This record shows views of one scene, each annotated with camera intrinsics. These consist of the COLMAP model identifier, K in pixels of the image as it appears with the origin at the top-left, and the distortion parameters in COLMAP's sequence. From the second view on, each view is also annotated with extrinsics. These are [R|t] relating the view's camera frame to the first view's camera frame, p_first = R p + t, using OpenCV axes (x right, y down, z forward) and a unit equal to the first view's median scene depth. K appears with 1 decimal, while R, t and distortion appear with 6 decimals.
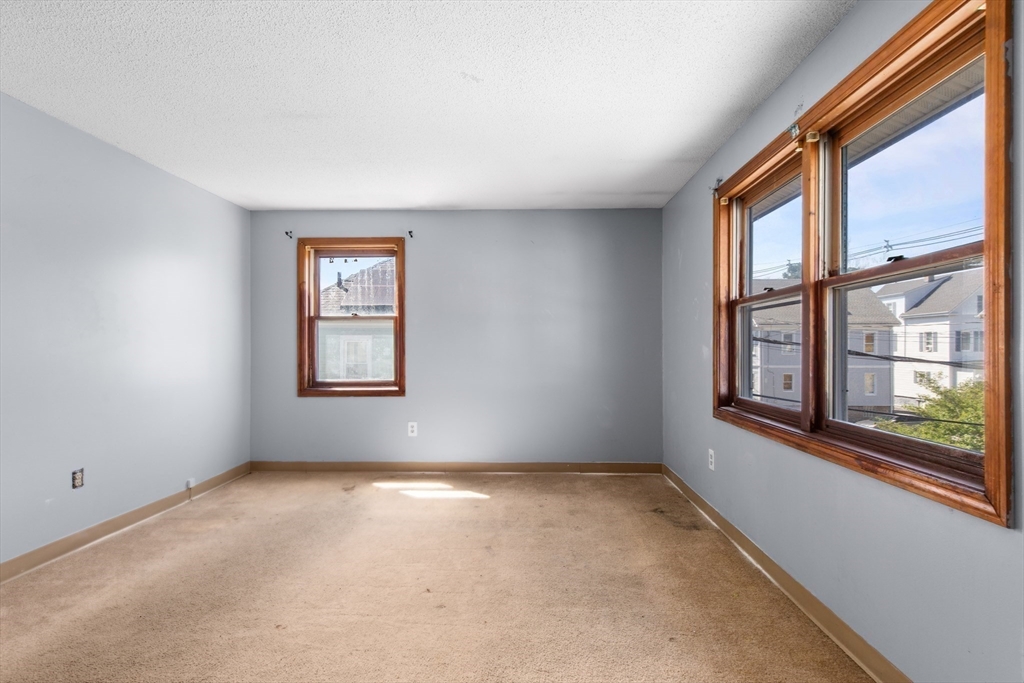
lens RADIAL K [[462.4, 0, 512.3], [0, 462.4, 346.7], [0, 0, 1]] dist [0.008422, -0.000178]
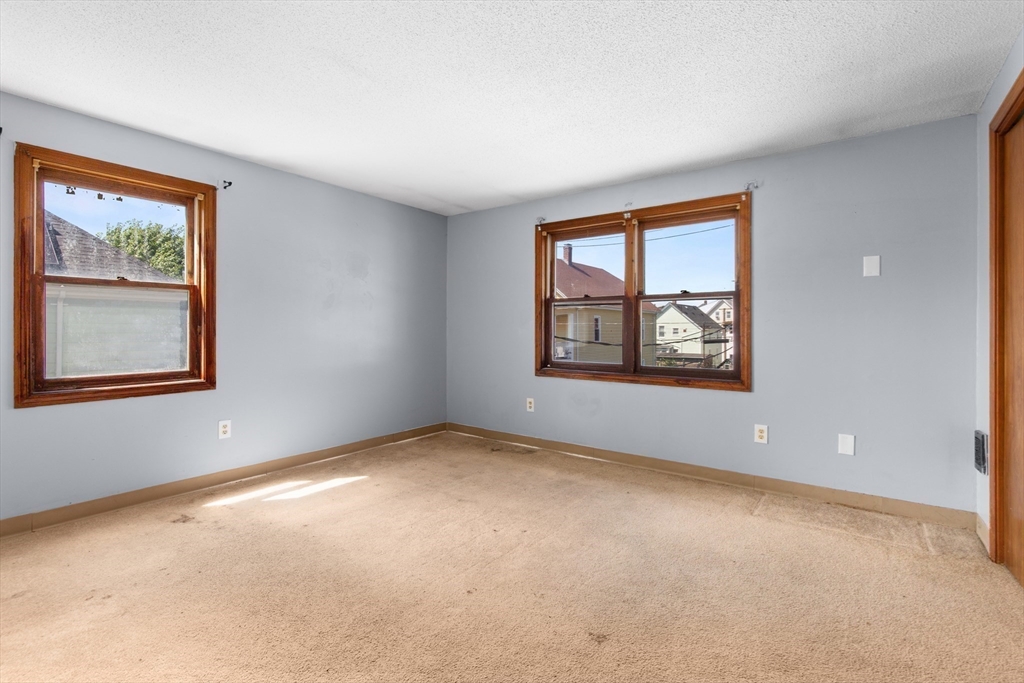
lens RADIAL K [[450.4, 0, 524.9], [0, 450.4, 324.2], [0, 0, 1]] dist [0.002617, 0.000182]
pose [[0.586268, 0.013151, 0.810010, -0.643063], [-0.008726, 0.999913, -0.009919, 0.000201], [-0.810070, -0.001253, 0.586332, 0.148969]]
